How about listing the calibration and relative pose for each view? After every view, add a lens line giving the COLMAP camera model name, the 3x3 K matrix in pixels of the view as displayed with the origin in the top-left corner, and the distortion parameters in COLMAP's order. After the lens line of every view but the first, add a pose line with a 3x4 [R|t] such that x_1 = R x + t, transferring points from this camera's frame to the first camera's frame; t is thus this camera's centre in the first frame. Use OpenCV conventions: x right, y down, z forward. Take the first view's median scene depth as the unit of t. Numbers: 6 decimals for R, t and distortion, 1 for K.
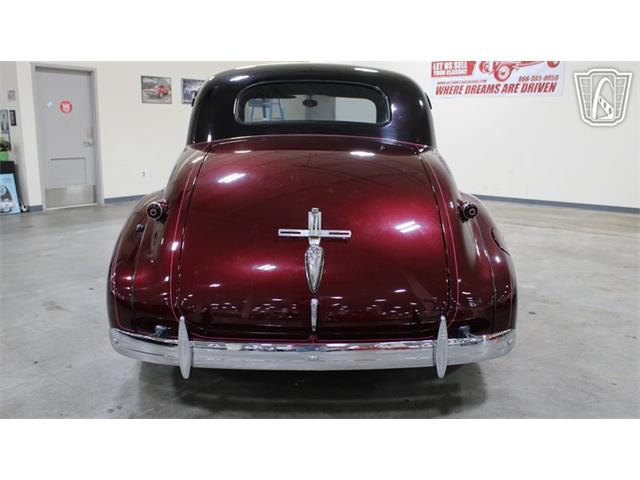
lens RADIAL K [[509.5, 0, 320.0], [0, 509.5, 240.0], [0, 0, 1]] dist [-0.146509, 0.129934]
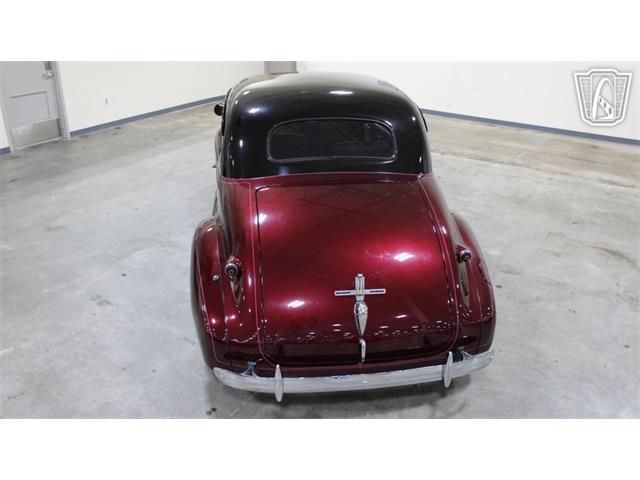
lens RADIAL K [[528.1, 0, 320.0], [0, 528.1, 240.0], [0, 0, 1]] dist [-0.084433, 0.001532]
pose [[0.994525, -0.039714, 0.096661, -0.193427], [0.016663, 0.973403, 0.228494, -0.369153], [-0.103165, -0.225633, 0.968735, -0.272506]]
